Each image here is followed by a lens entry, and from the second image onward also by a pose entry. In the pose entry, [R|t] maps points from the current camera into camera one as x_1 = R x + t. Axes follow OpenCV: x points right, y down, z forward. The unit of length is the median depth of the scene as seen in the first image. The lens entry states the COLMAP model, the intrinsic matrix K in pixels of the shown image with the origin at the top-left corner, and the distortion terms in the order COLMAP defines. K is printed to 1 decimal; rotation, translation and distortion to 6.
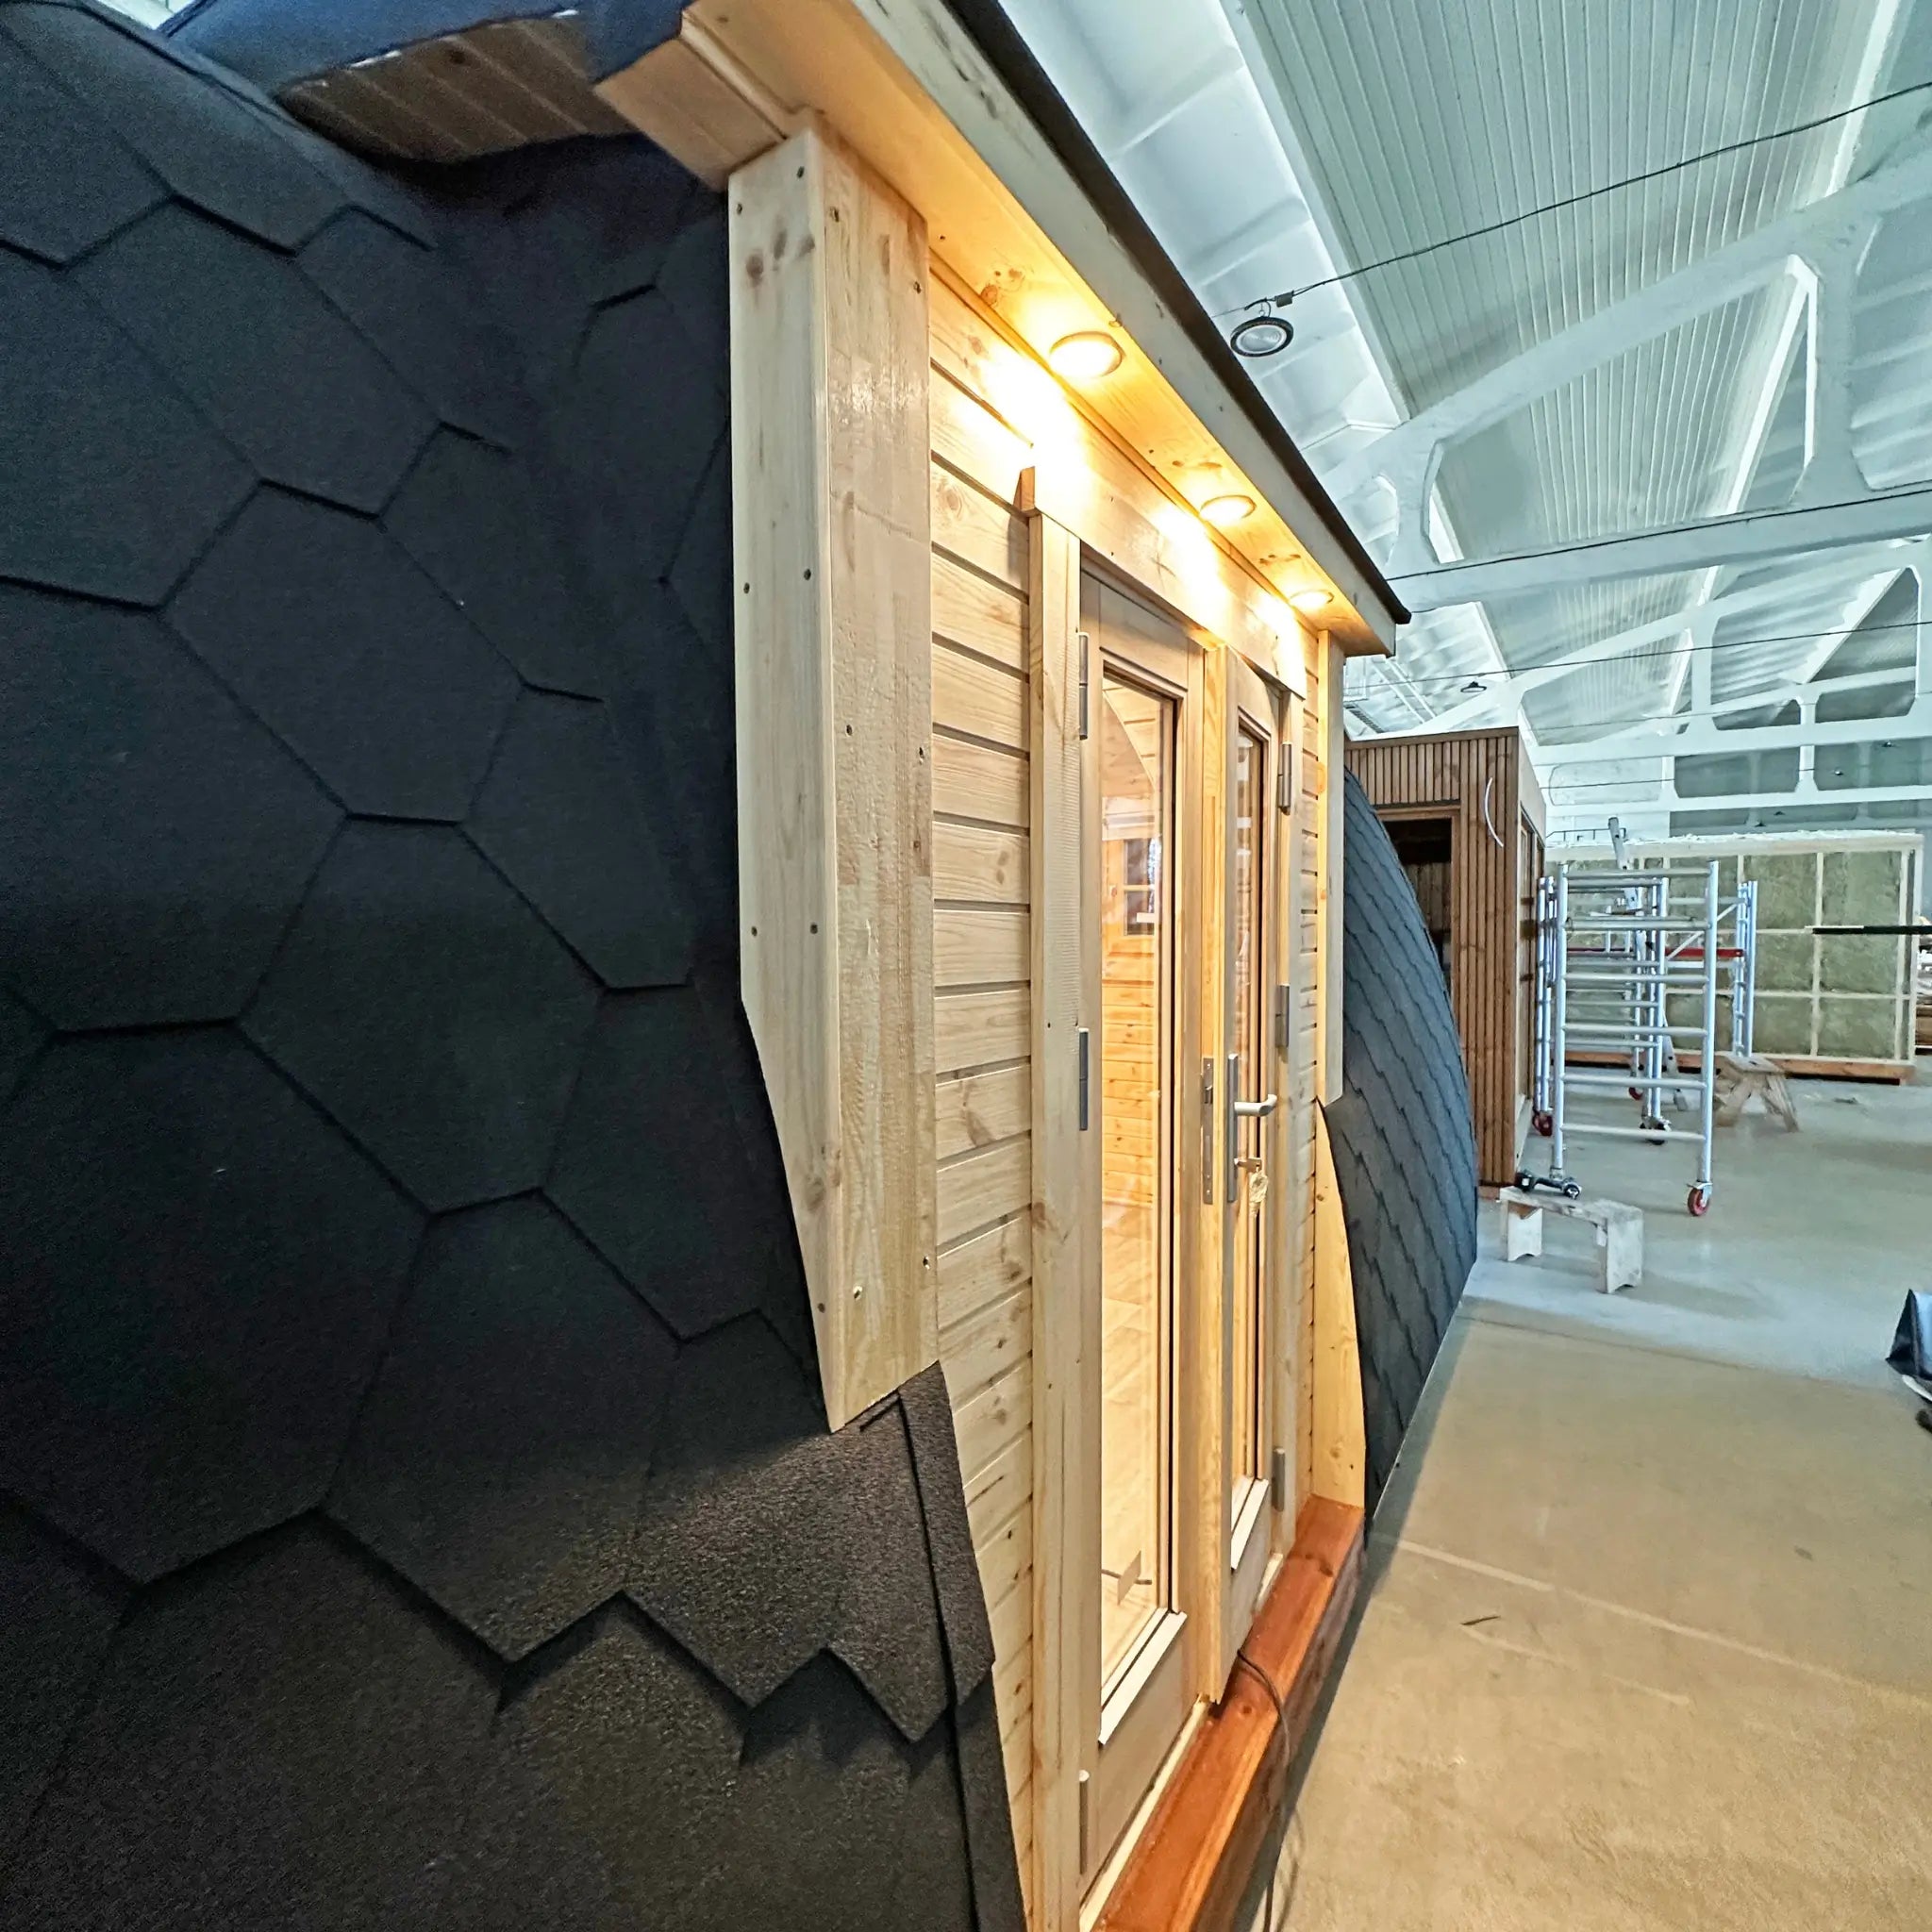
lens RADIAL K [[1028.3, 0, 966.0], [0, 1028.3, 966.0], [0, 0, 1]] dist [0.000625, 0.000997]
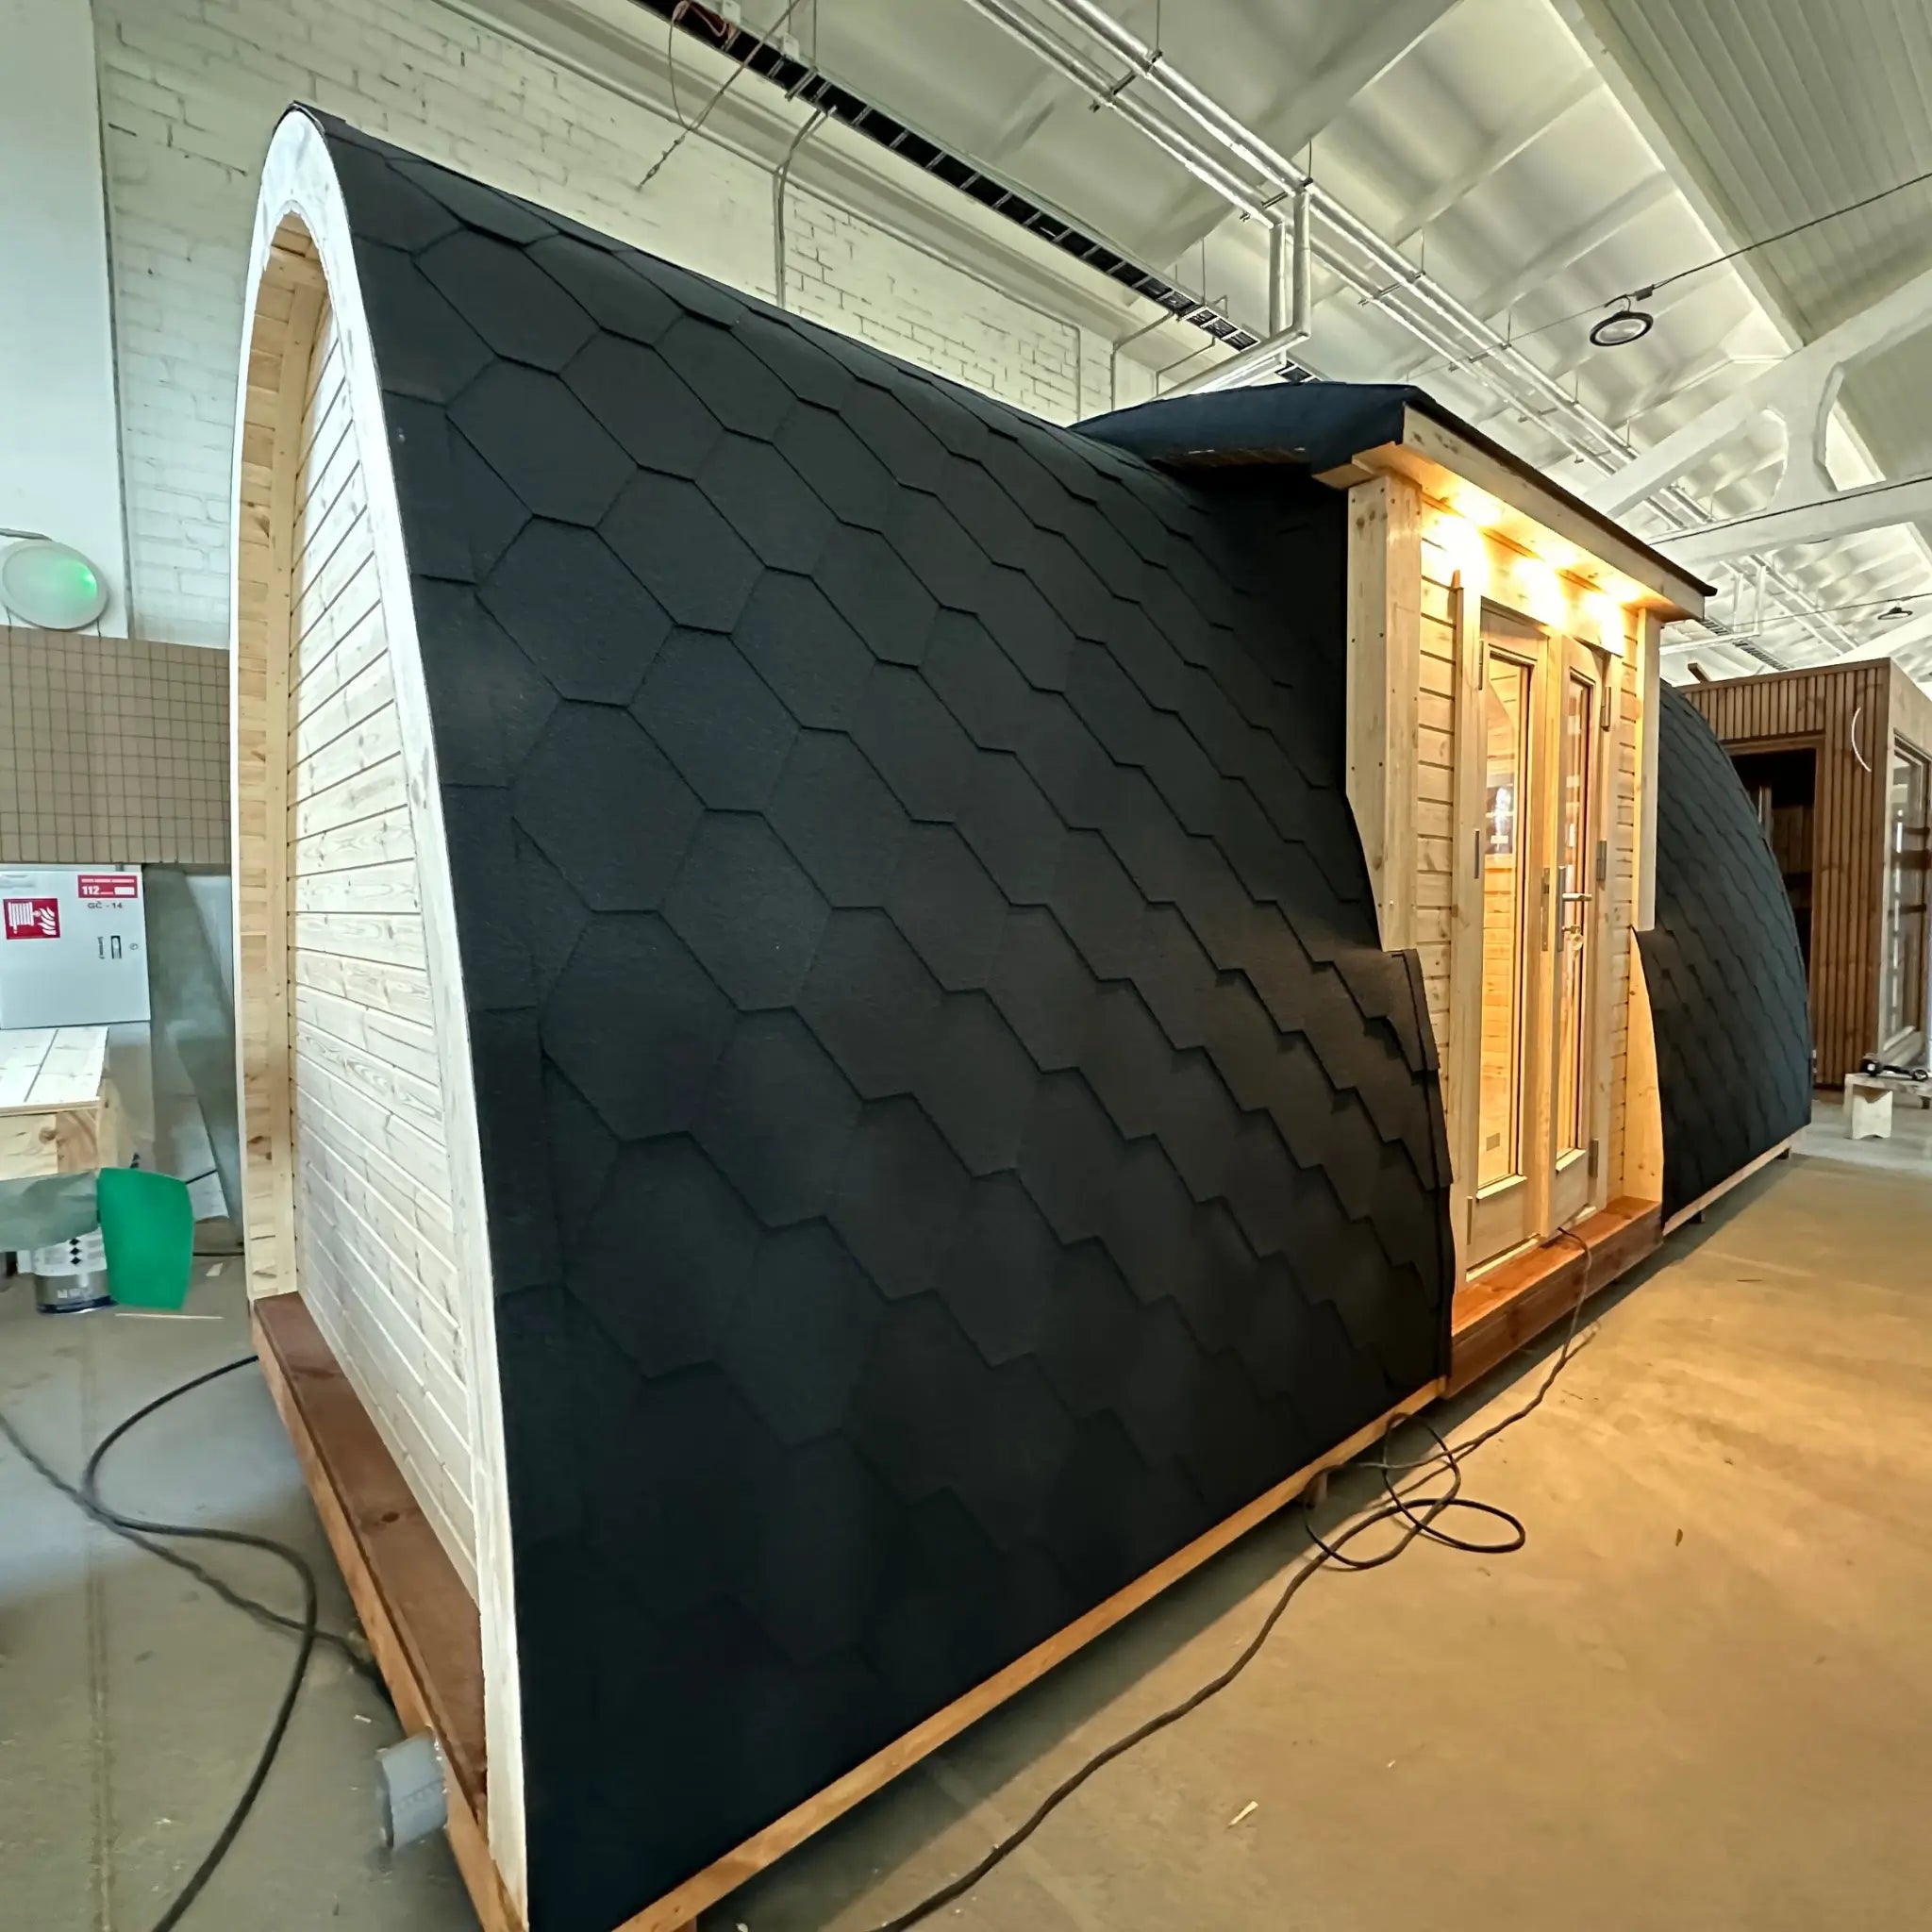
lens RADIAL K [[1028.3, 0, 966.0], [0, 1028.3, 966.0], [0, 0, 1]] dist [0.000625, 0.000997]
pose [[0.956405, 0.012873, -0.291758, -0.157982], [-0.006834, 0.999741, 0.021707, 0.177615], [0.291962, -0.018767, 0.956246, -0.774198]]
